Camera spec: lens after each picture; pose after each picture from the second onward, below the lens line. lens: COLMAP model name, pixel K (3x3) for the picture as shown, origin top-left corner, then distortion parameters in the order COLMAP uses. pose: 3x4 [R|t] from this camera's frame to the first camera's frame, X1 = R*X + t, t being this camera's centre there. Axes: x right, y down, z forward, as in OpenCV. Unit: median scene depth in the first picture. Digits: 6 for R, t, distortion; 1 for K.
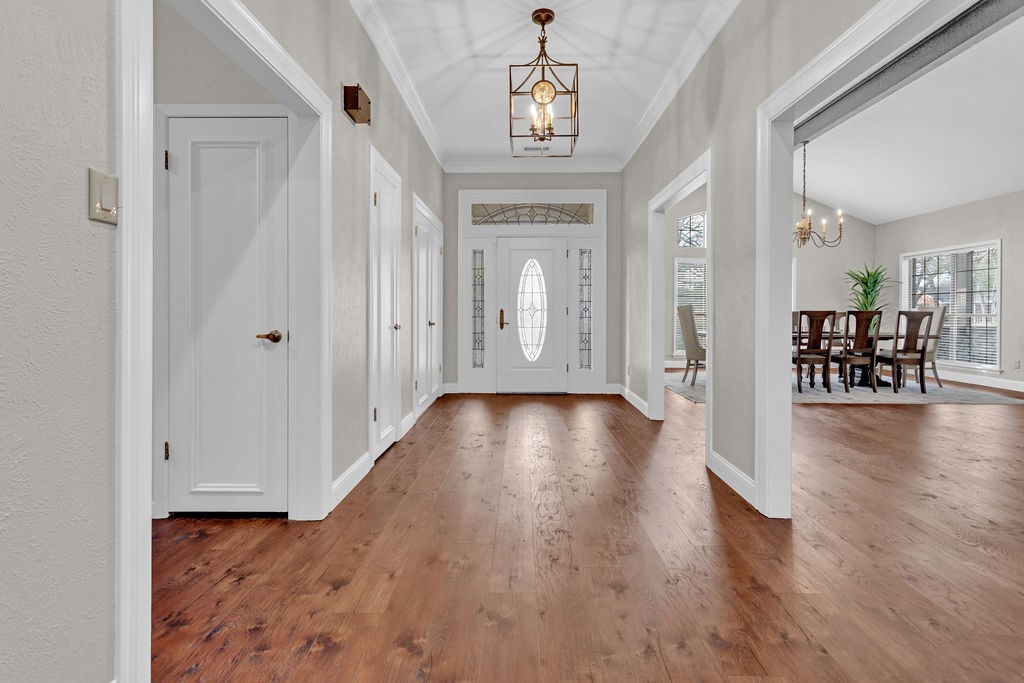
lens RADIAL K [[512.3, 0, 511.7], [0, 512.3, 312.7], [0, 0, 1]] dist [0.001098, 0.000232]
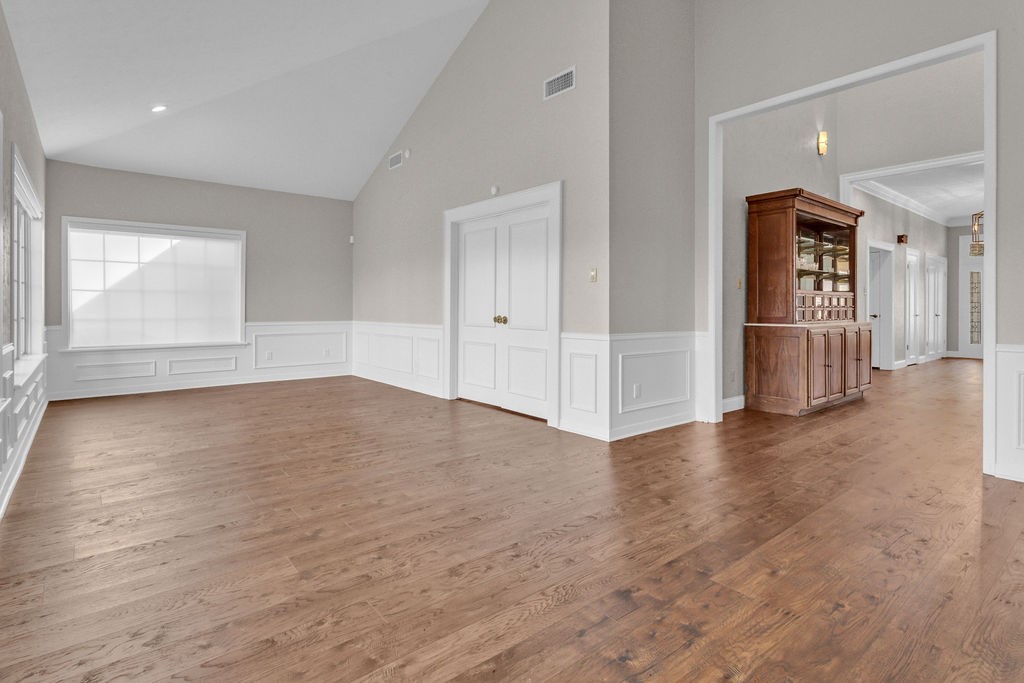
lens RADIAL K [[512.3, 0, 511.7], [0, 512.3, 312.7], [0, 0, 1]] dist [0.001098, 0.000232]
pose [[0.648740, -0.000384, -0.761010, 0.299169], [0.000342, 1.000000, -0.000213, 0.012191], [0.761010, -0.000123, 0.648740, -1.615301]]
